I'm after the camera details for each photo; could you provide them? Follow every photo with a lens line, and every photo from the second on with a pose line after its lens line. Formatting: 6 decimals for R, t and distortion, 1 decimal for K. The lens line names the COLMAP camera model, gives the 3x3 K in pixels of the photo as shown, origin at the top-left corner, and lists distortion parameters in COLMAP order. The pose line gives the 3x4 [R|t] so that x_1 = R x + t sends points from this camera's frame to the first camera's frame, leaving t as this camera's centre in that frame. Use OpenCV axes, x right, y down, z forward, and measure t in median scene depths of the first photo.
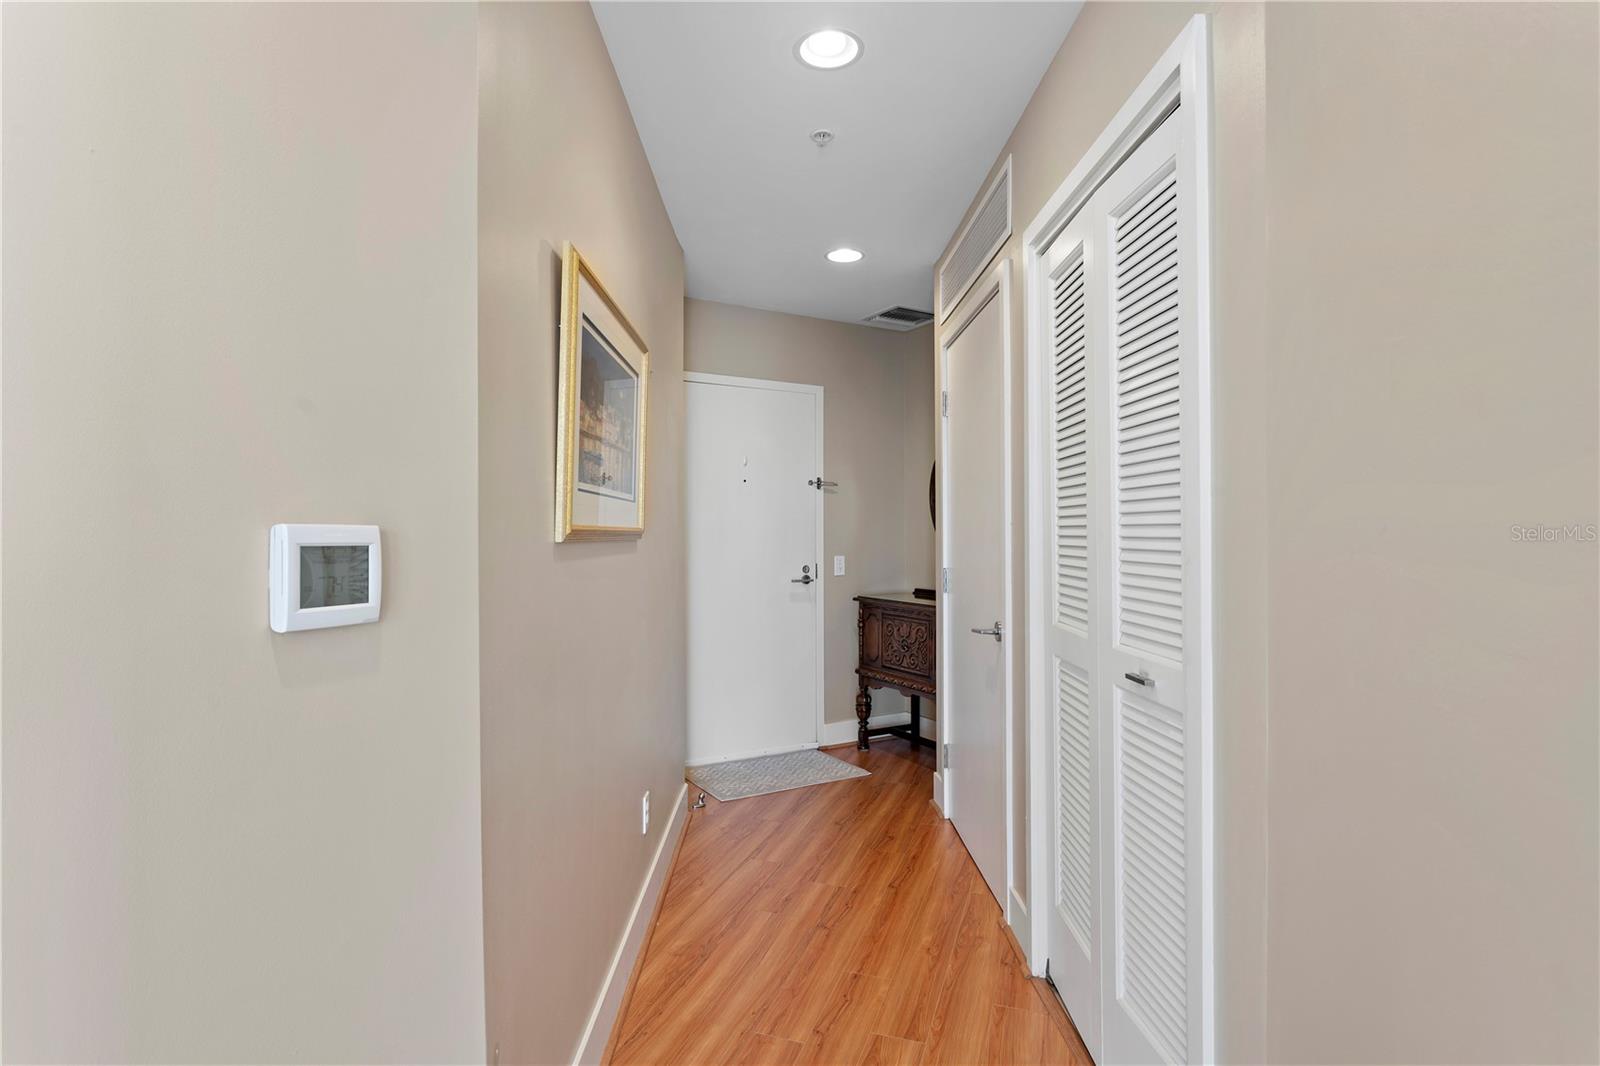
lens RADIAL K [[794.6, 0, 802.0], [0, 794.6, 533.7], [0, 0, 1]] dist [-0.008221, 0.003269]
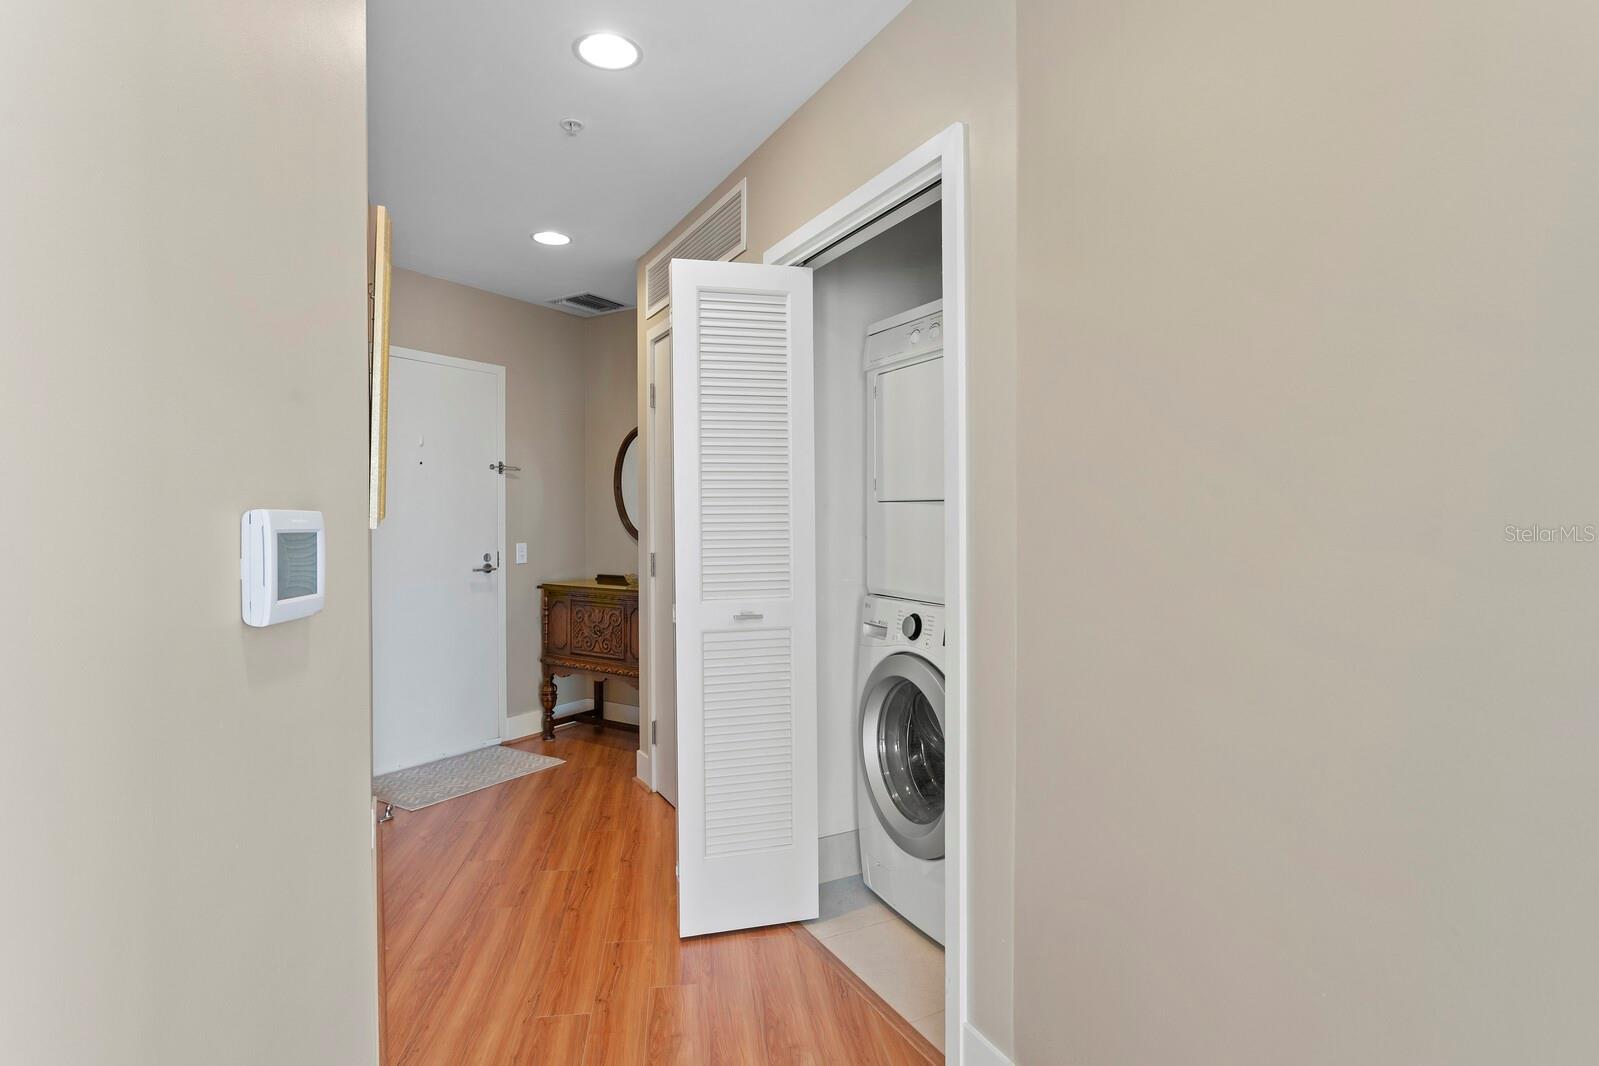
lens RADIAL K [[794.1, 0, 795.1], [0, 794.1, 526.1], [0, 0, 1]] dist [-0.008221, 0.003269]
pose [[0.899940, -0.006016, 0.435973, -0.110660], [0.002841, 0.999964, 0.007935, 0.000484], [-0.436005, -0.005902, 0.899925, -0.021965]]
